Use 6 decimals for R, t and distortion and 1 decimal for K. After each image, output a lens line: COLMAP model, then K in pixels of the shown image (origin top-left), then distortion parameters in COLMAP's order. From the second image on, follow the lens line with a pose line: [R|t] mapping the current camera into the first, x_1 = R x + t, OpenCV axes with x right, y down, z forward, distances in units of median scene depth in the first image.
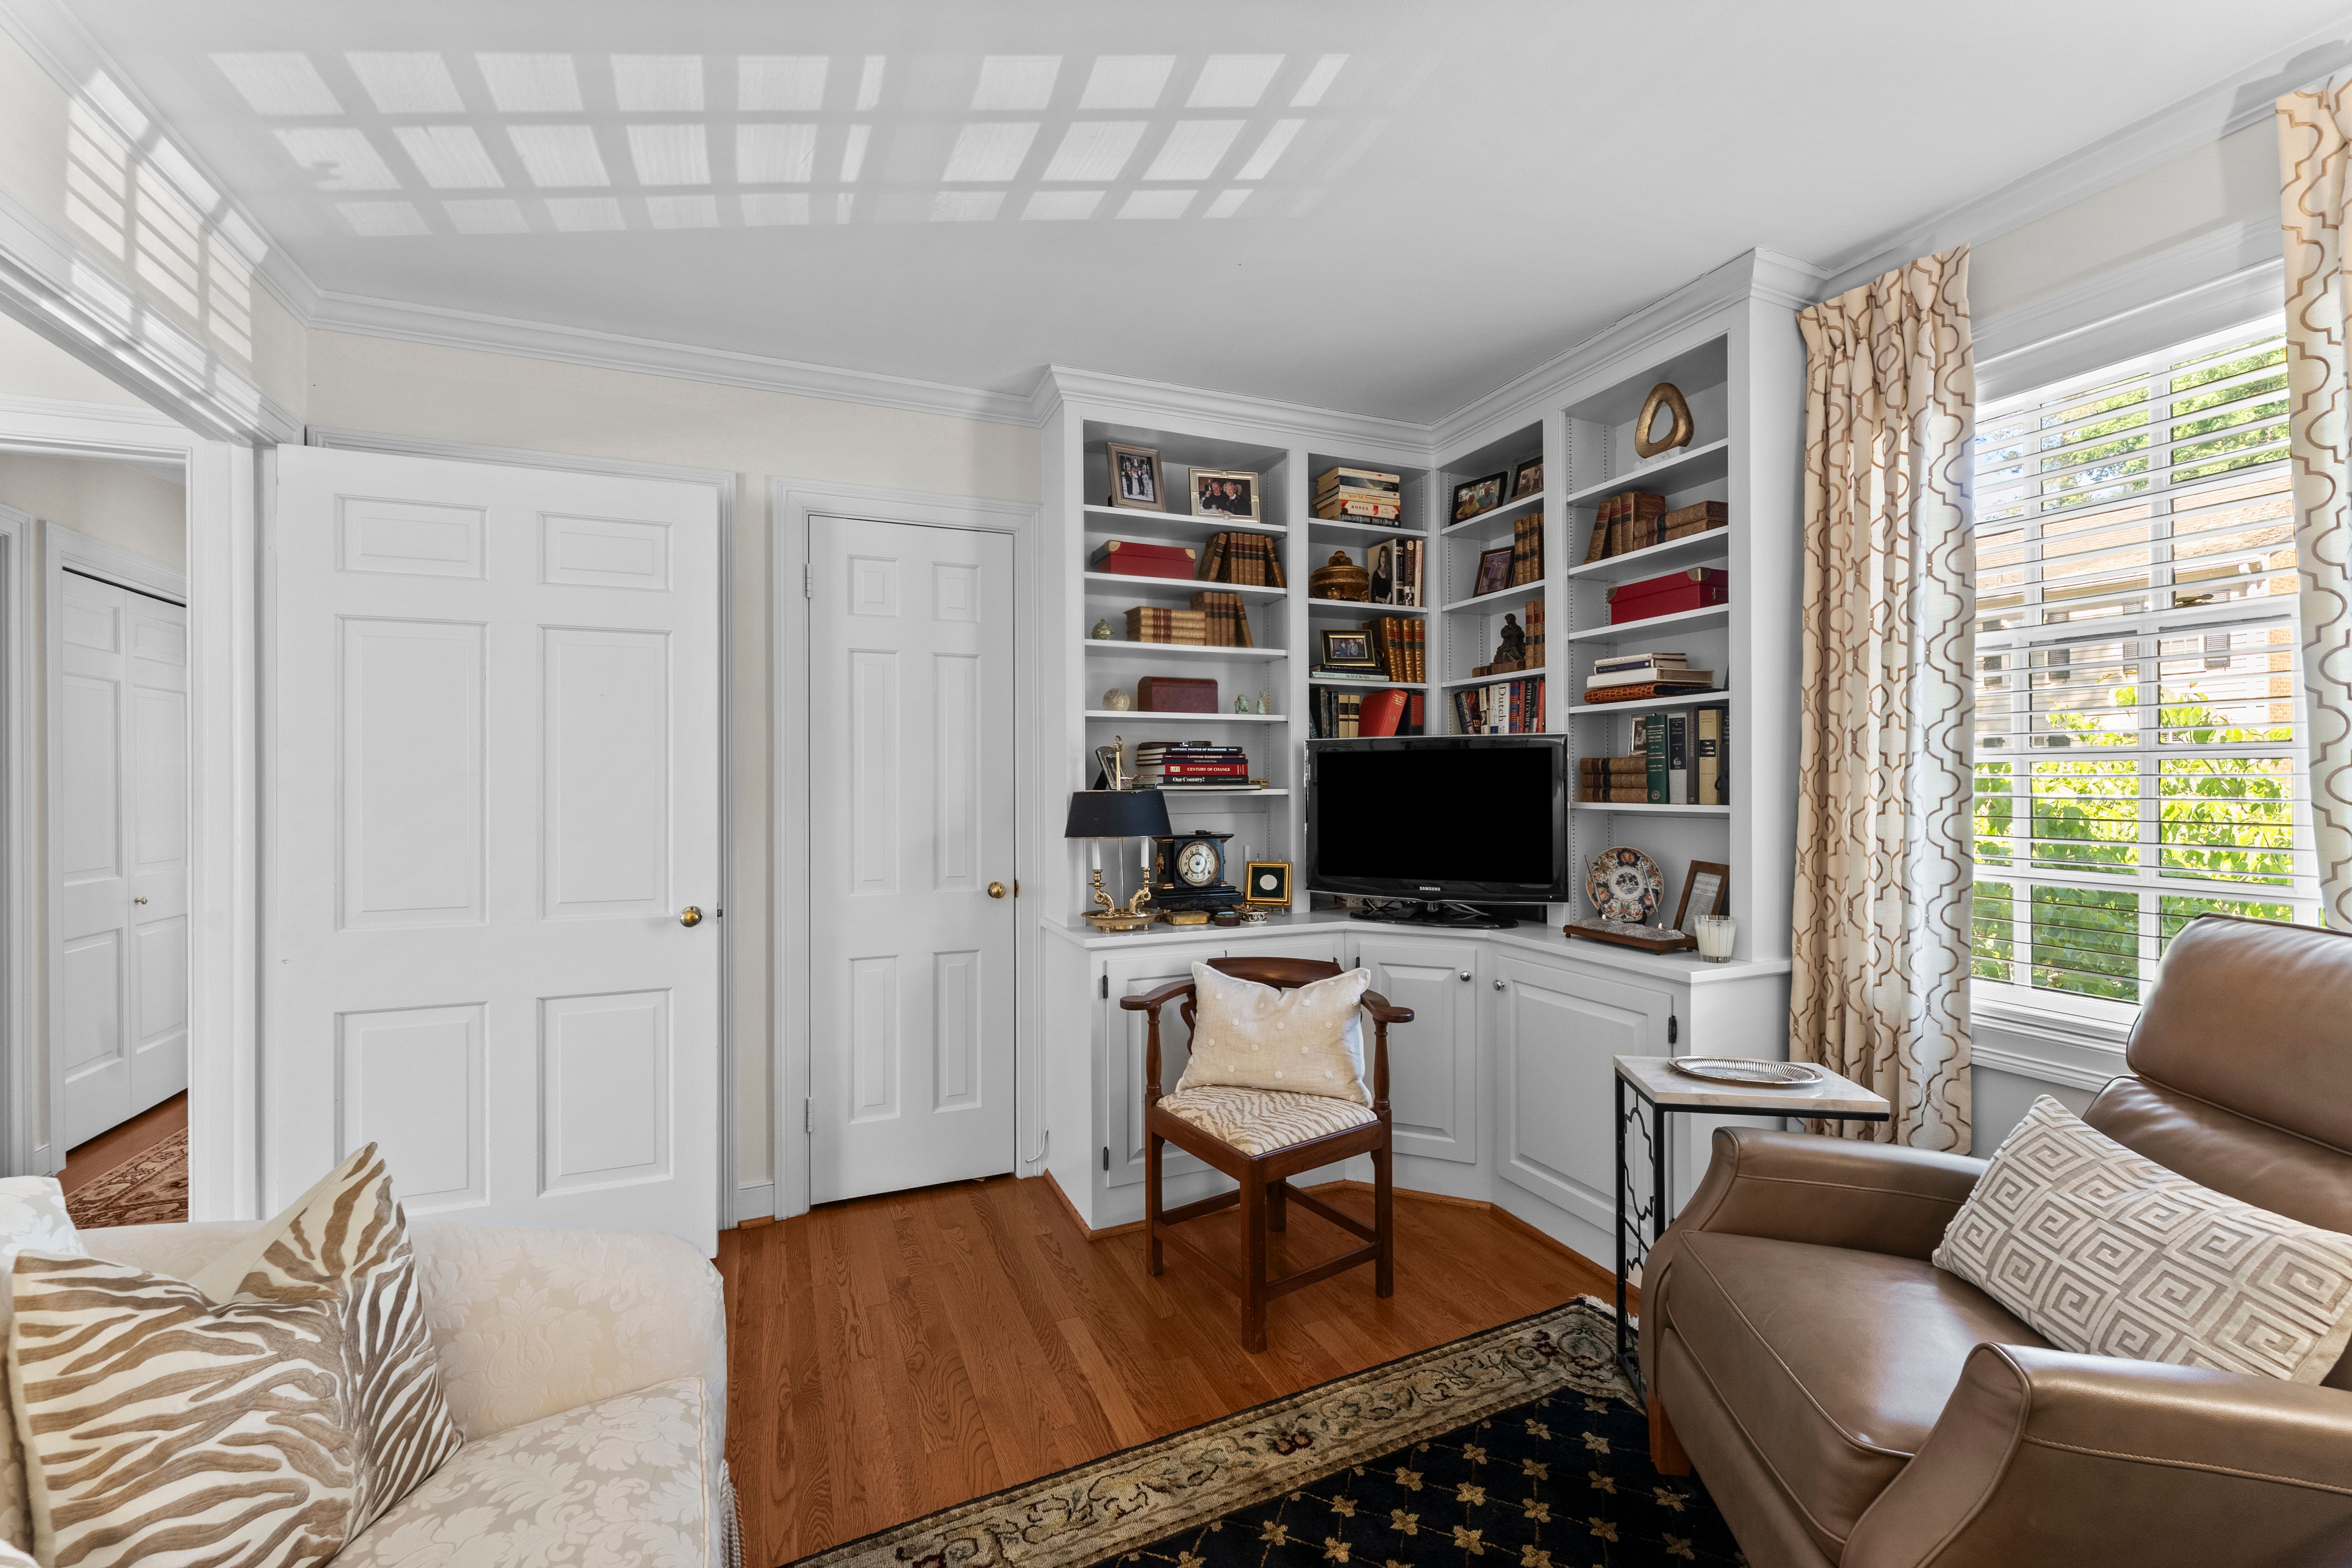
lens RADIAL K [[953.5, 0, 1157.1], [0, 953.5, 799.7], [0, 0, 1]] dist [0.000449, -0.000858]
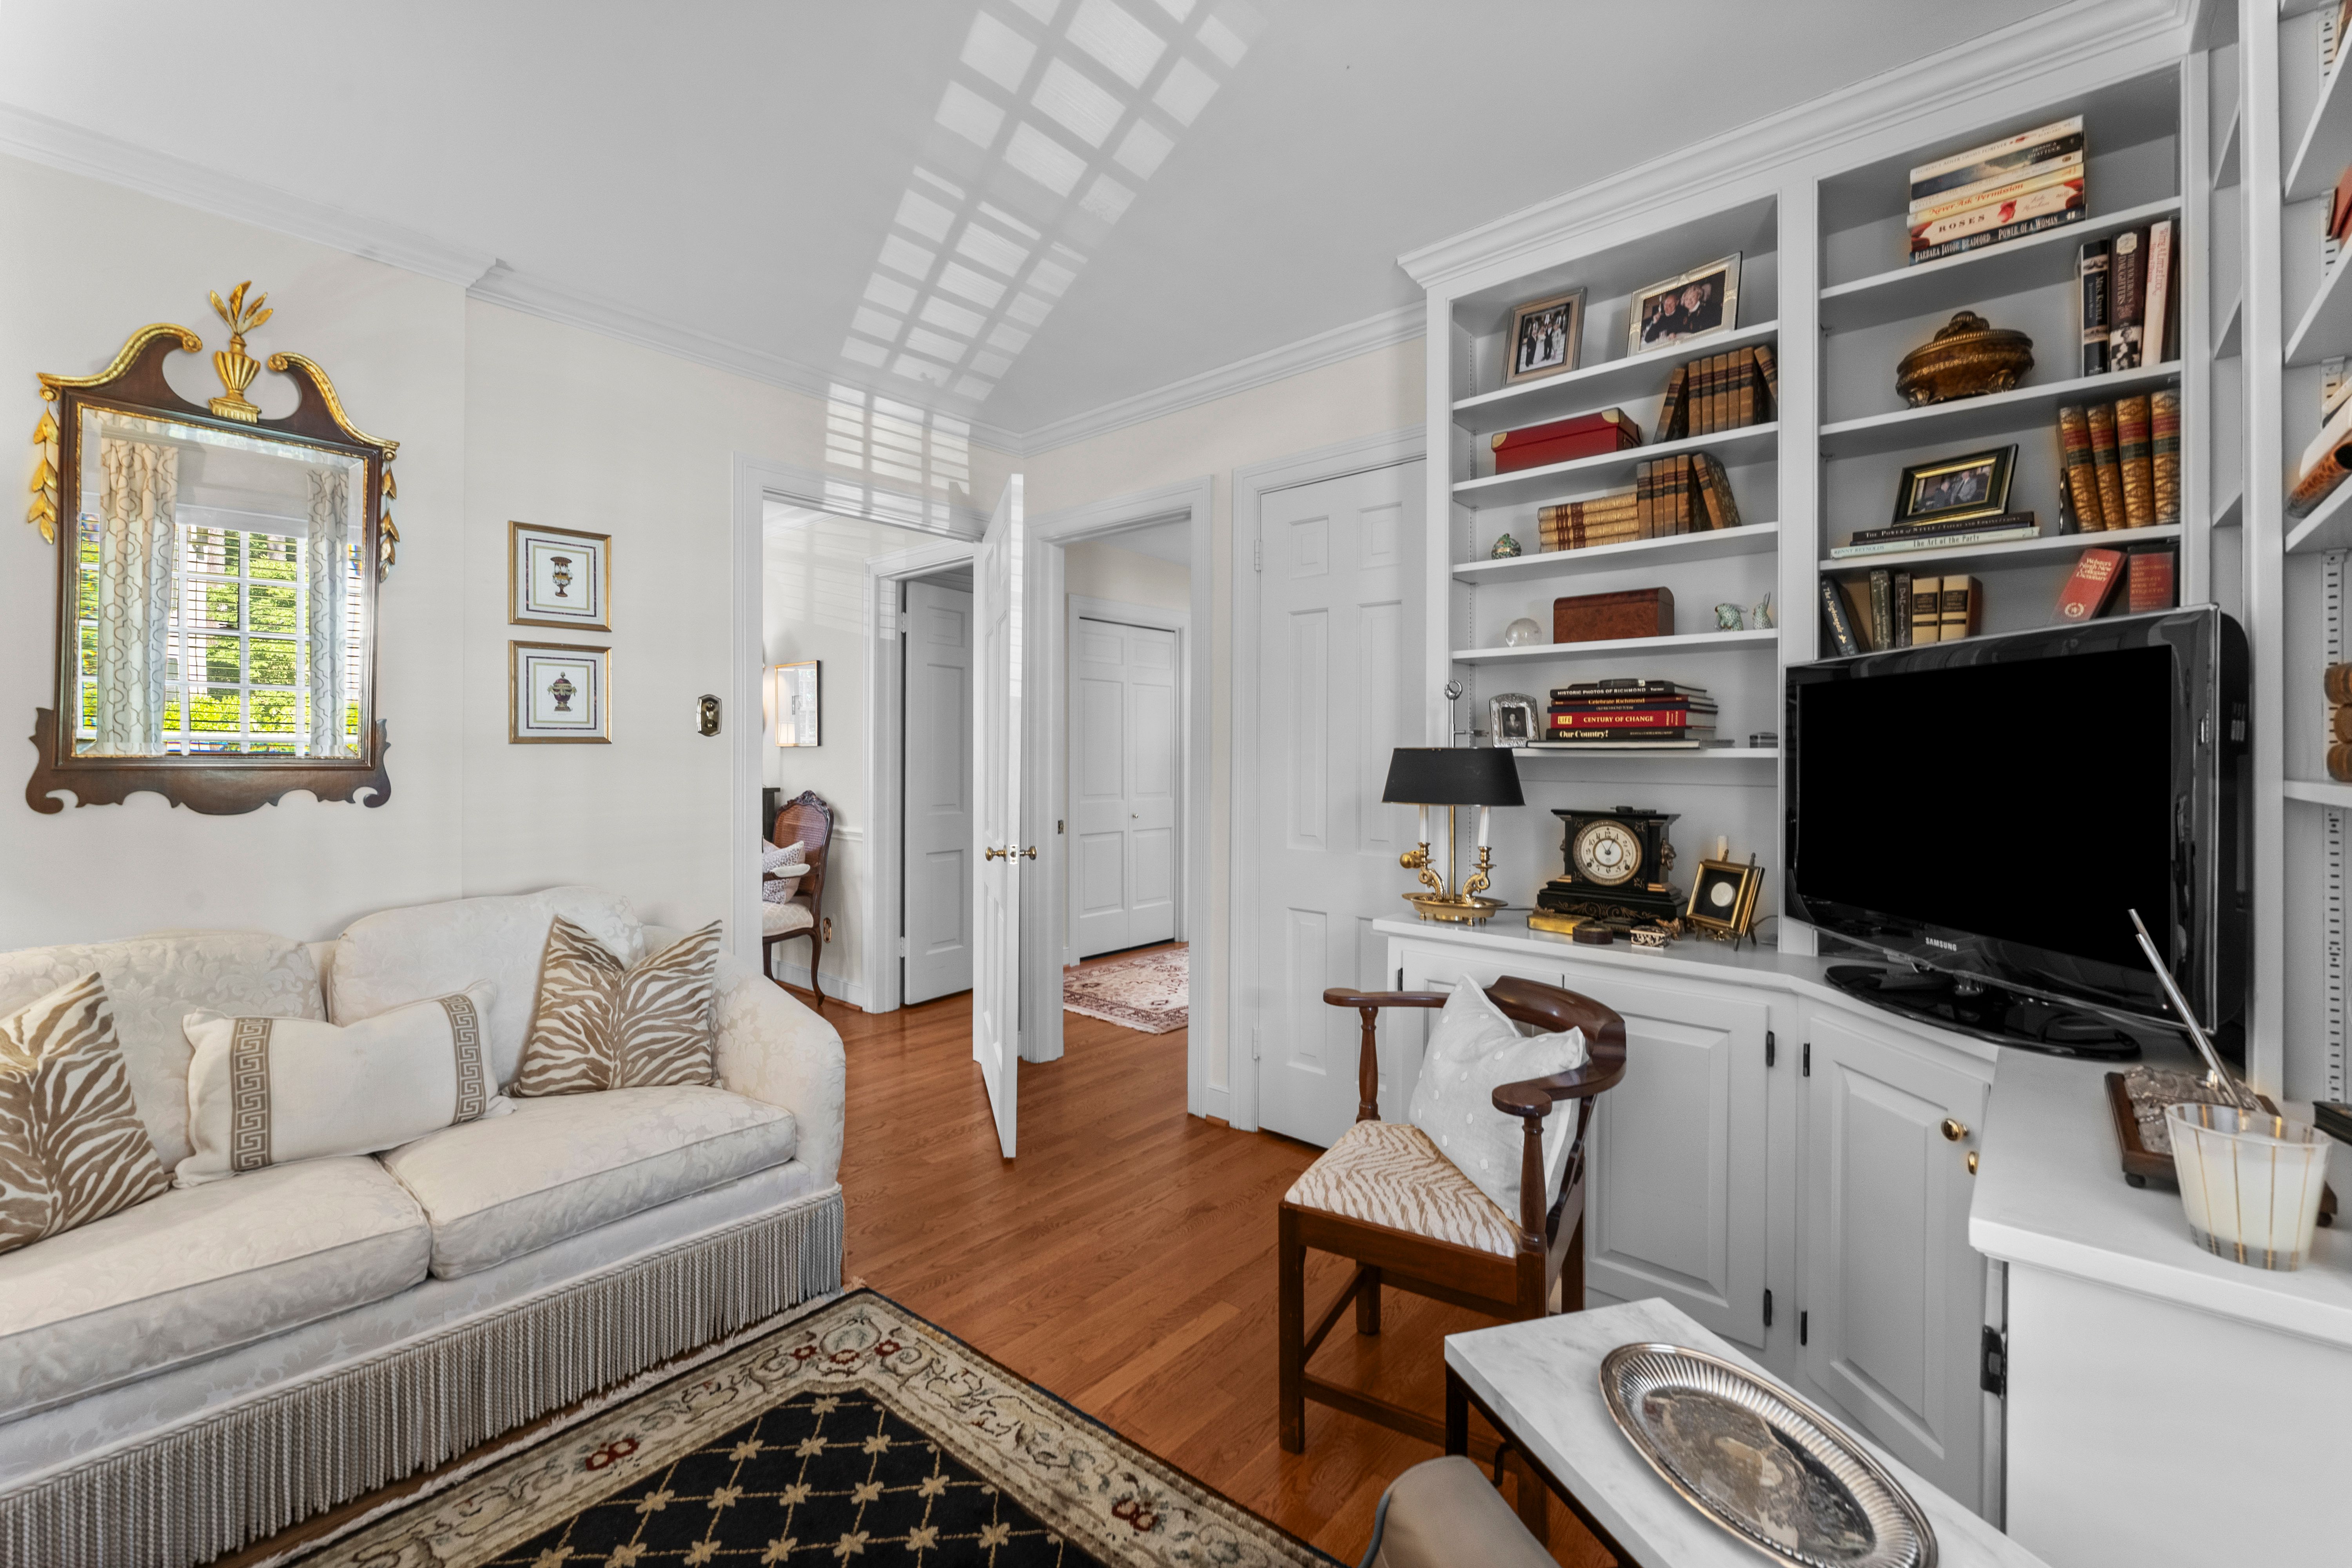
lens RADIAL K [[977.7, 0, 1168.4], [0, 977.7, 771.9], [0, 0, 1]] dist [-0.003655, 0.000010]
pose [[0.433380, 0.024530, -0.900877, 0.549670], [-0.021926, 0.999621, 0.016671, 0.002135], [0.900944, 0.012527, 0.433754, 0.387049]]
